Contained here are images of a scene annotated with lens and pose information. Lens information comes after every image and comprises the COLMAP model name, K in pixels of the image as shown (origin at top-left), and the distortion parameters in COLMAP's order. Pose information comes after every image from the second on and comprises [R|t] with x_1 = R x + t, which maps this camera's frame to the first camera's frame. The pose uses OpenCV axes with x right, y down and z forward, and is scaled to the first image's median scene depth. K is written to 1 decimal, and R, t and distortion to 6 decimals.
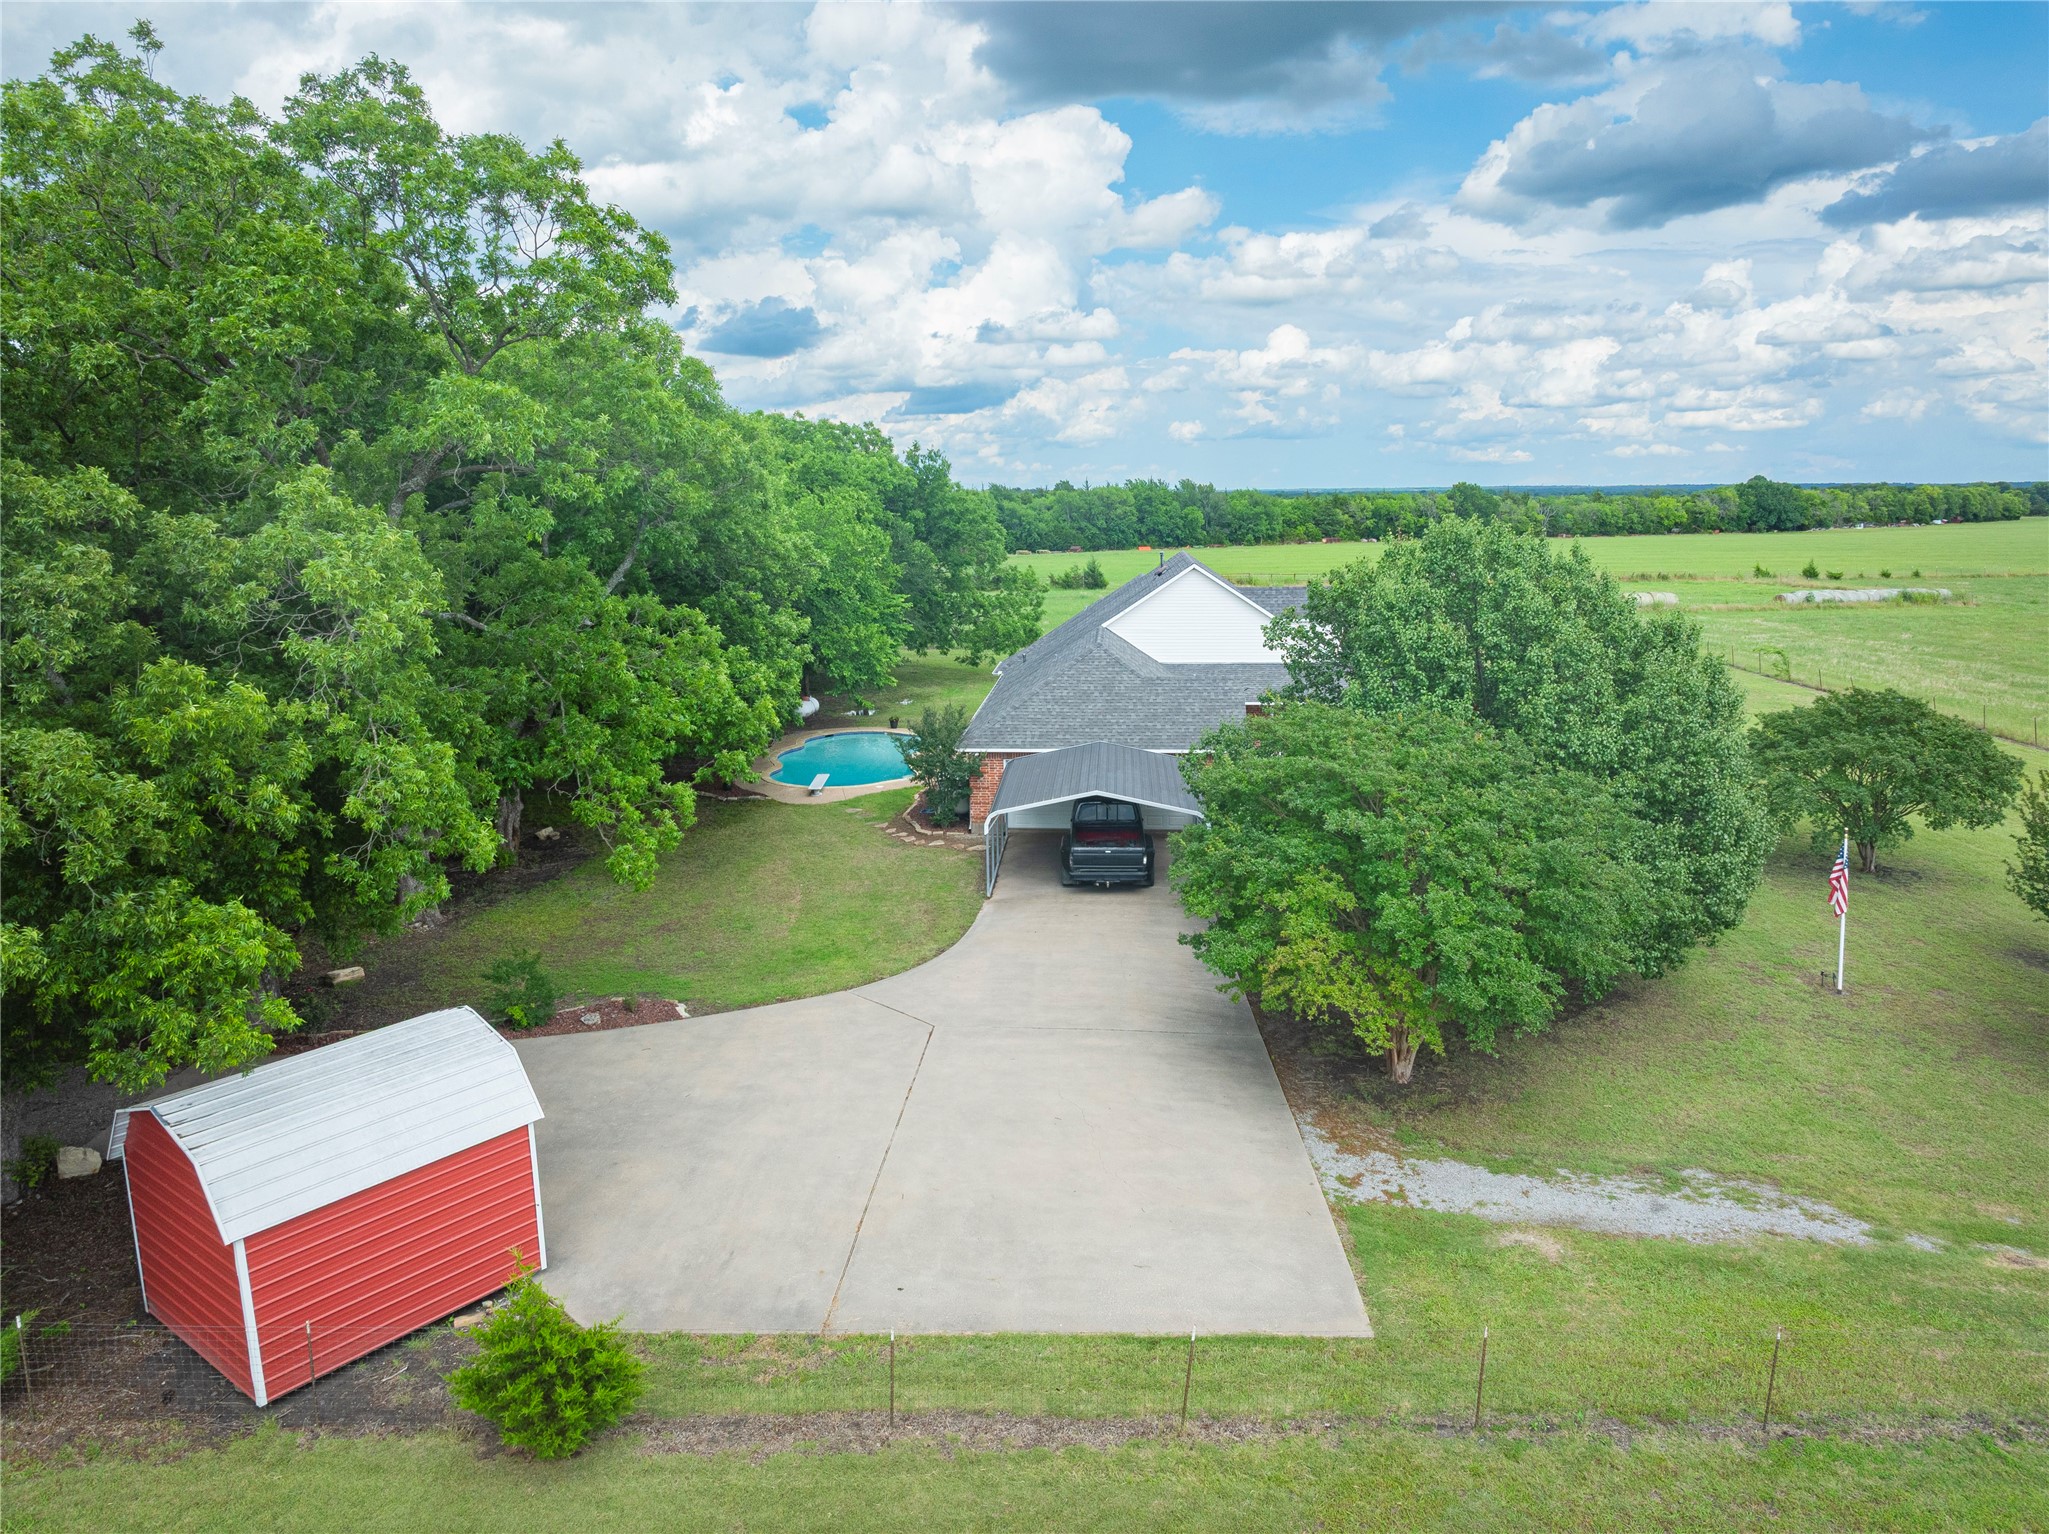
lens RADIAL K [[1440.0, 0, 1029.6], [0, 1440.0, 757.2], [0, 0, 1]] dist [-0.025815, 0.009355]
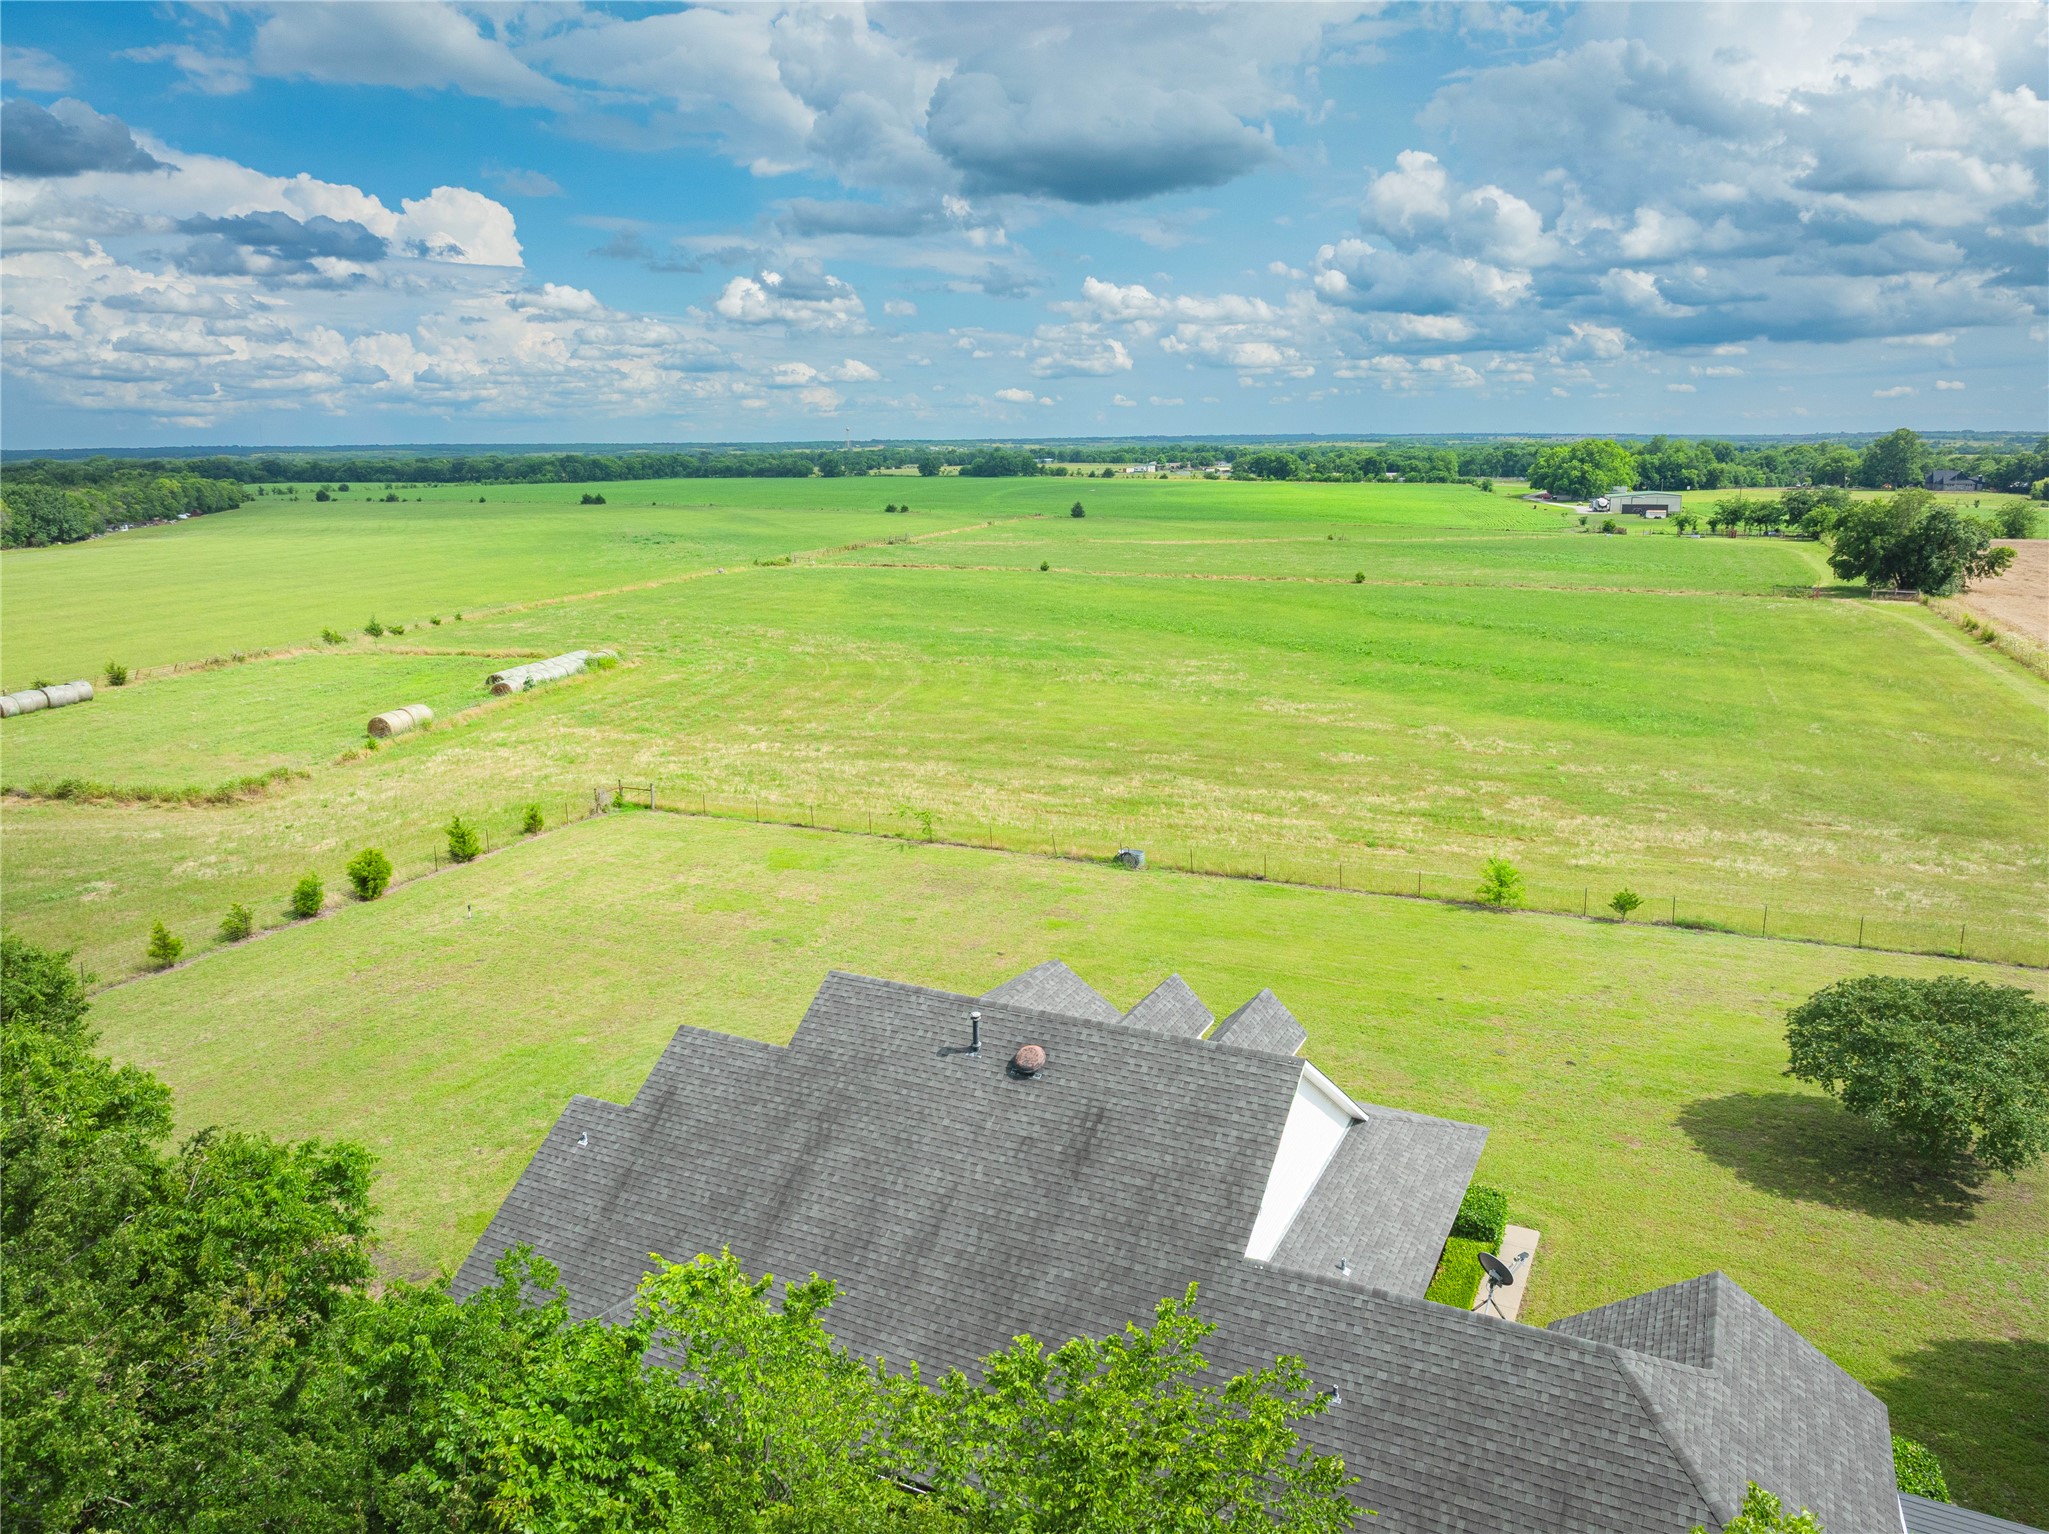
lens RADIAL K [[1440.0, 0, 1029.6], [0, 1440.0, 757.2], [0, 0, 1]] dist [-0.025815, 0.009355]
pose [[0.386490, -0.193885, 0.901684, -0.152671], [0.172951, 0.975547, 0.135635, -0.133560], [-0.905932, 0.103526, 0.410571, 0.360590]]
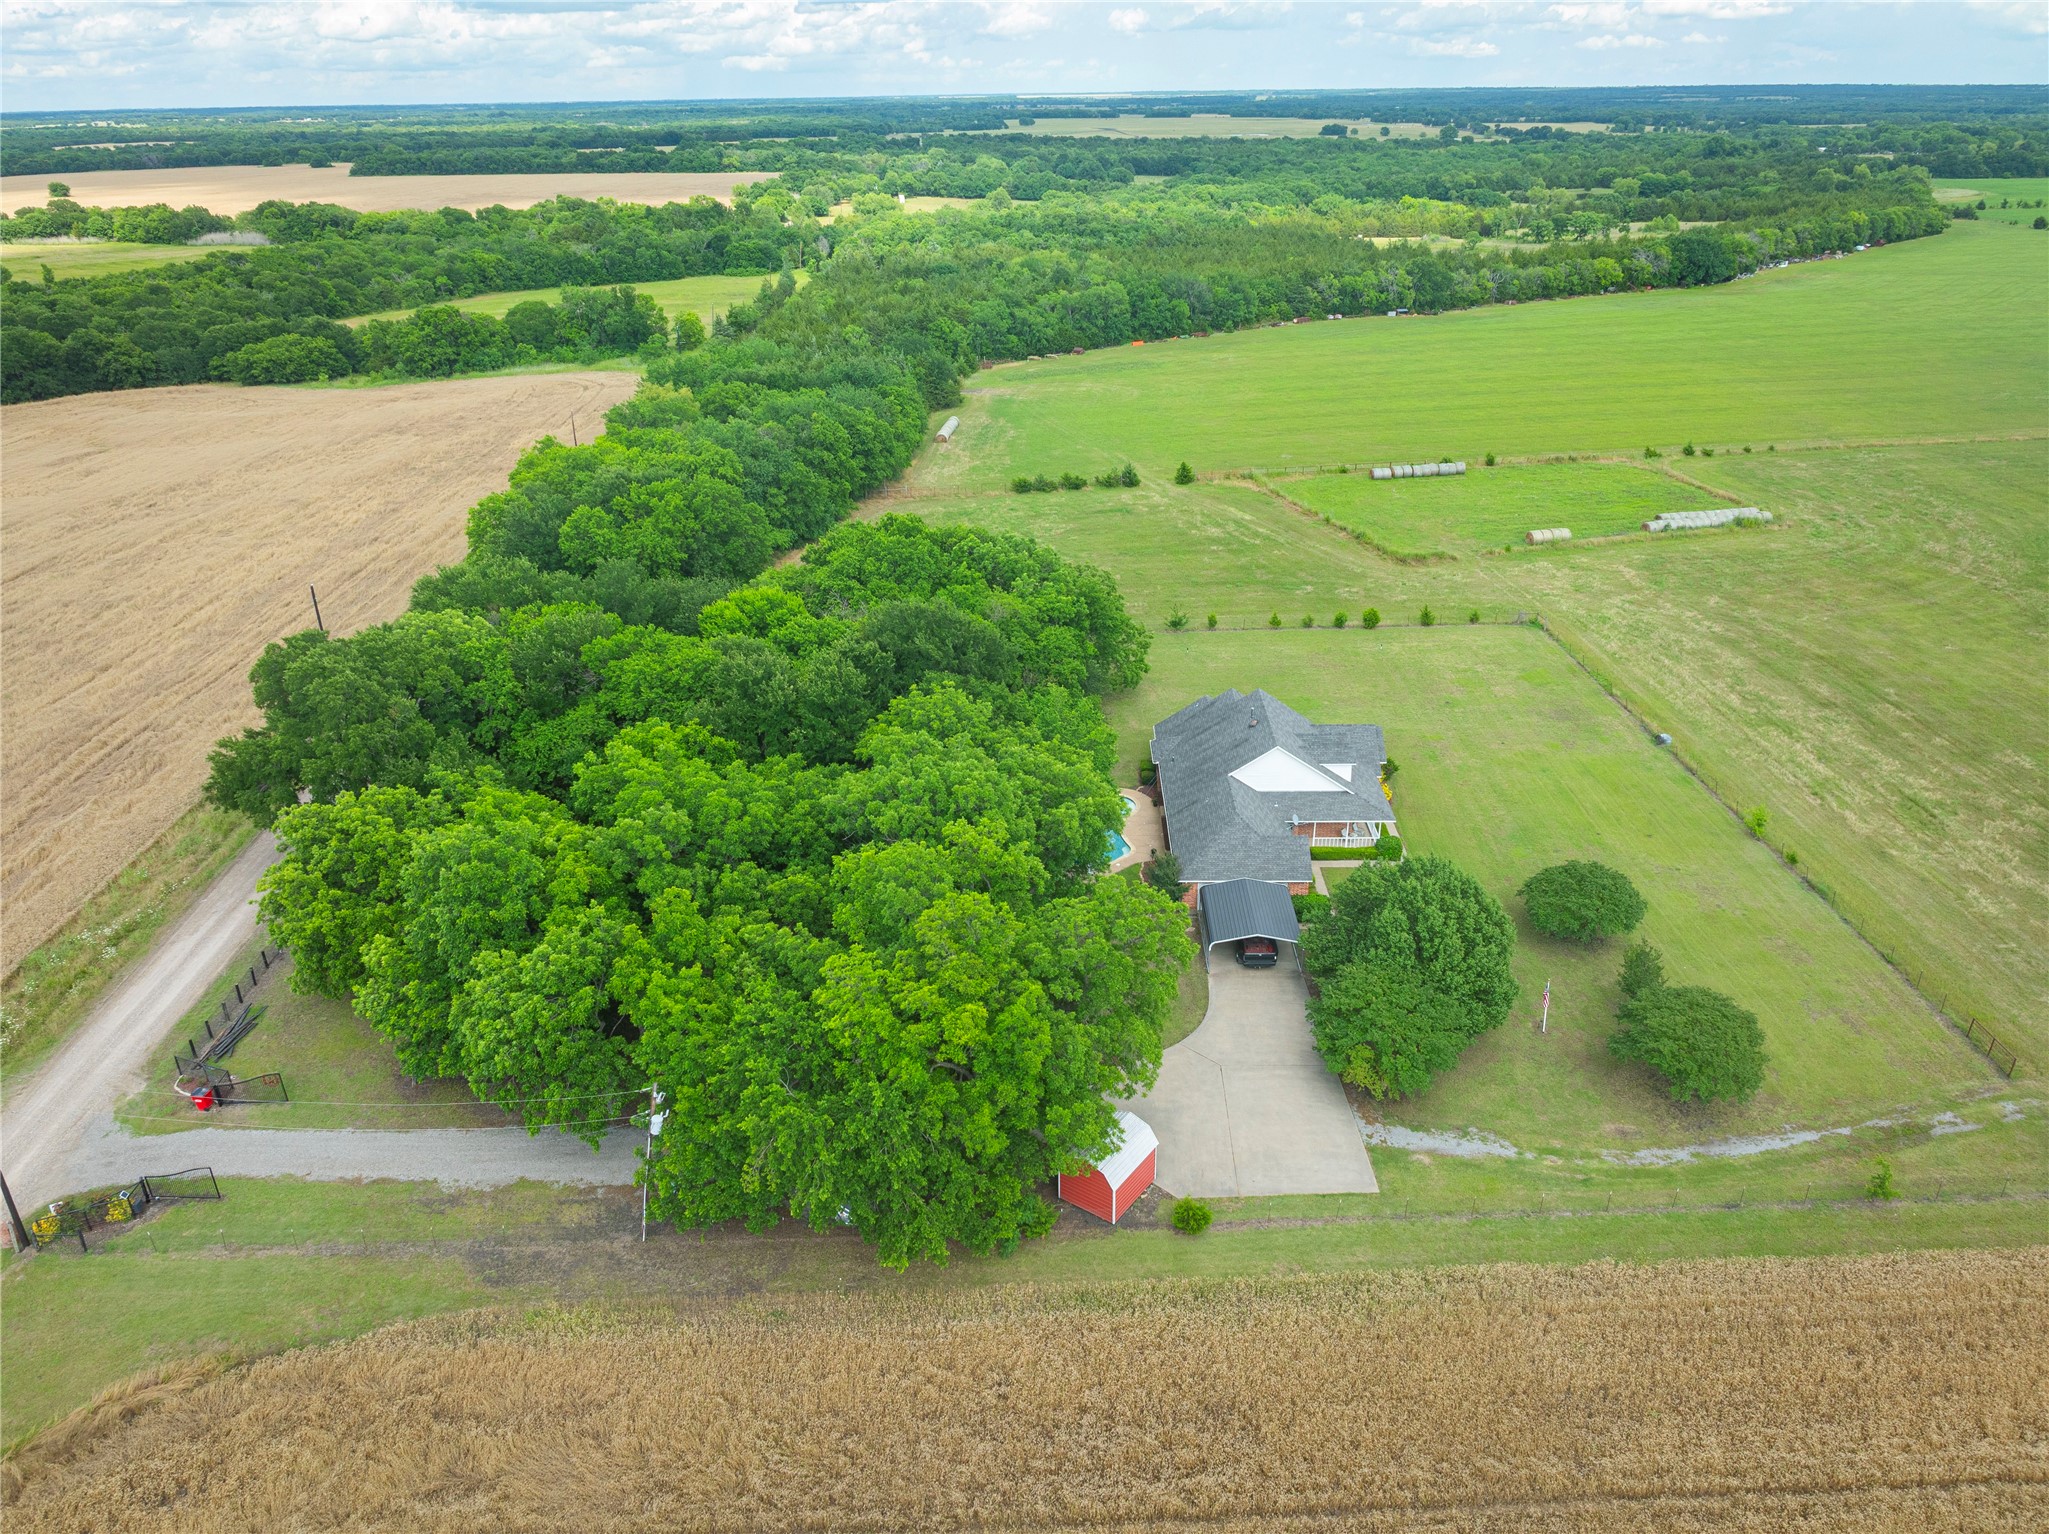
lens RADIAL K [[1440.0, 0, 1029.6], [0, 1440.0, 757.2], [0, 0, 1]] dist [-0.025815, 0.009355]
pose [[0.998985, -0.024493, 0.037801, -0.120058], [0.014276, 0.968133, 0.250030, -0.250394], [-0.042720, -0.249237, 0.967500, -0.353363]]
